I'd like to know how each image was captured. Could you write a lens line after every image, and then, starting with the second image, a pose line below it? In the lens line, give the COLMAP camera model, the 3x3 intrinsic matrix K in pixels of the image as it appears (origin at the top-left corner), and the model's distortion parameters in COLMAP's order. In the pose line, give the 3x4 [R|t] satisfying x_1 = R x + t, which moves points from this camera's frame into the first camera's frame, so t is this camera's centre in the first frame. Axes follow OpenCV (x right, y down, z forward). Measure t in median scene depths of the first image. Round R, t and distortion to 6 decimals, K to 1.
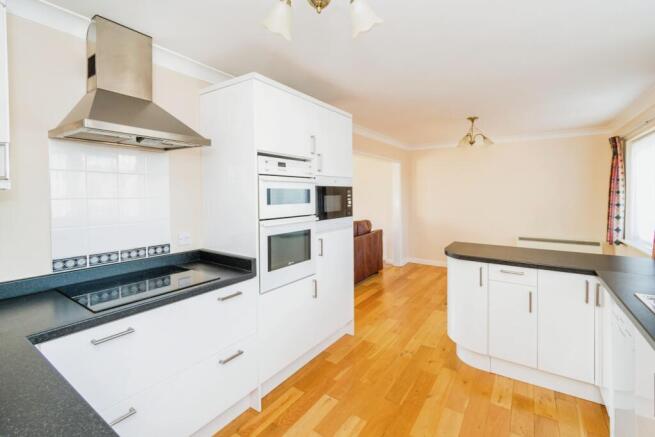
lens RADIAL K [[298.5, 0, 322.5], [0, 298.5, 188.1], [0, 0, 1]] dist [0.011896, -0.001610]
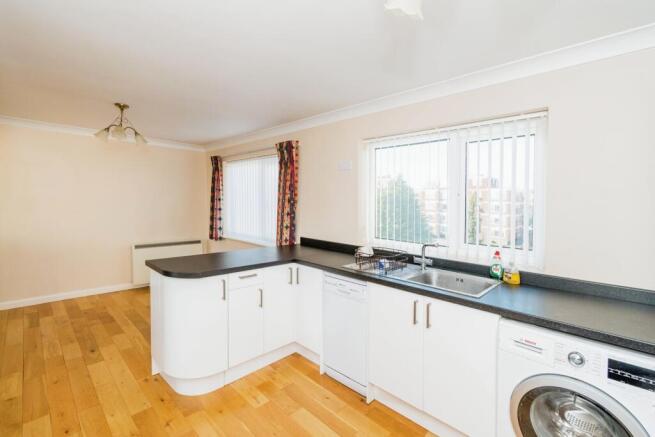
lens RADIAL K [[298.5, 0, 326.9], [0, 298.5, 200.7], [0, 0, 1]] dist [0.011896, -0.001610]
pose [[0.161592, 0.007377, 0.986830, -0.284459], [-0.036474, 0.999333, -0.001498, 0.004982], [-0.986183, -0.035752, 0.161753, 0.440231]]
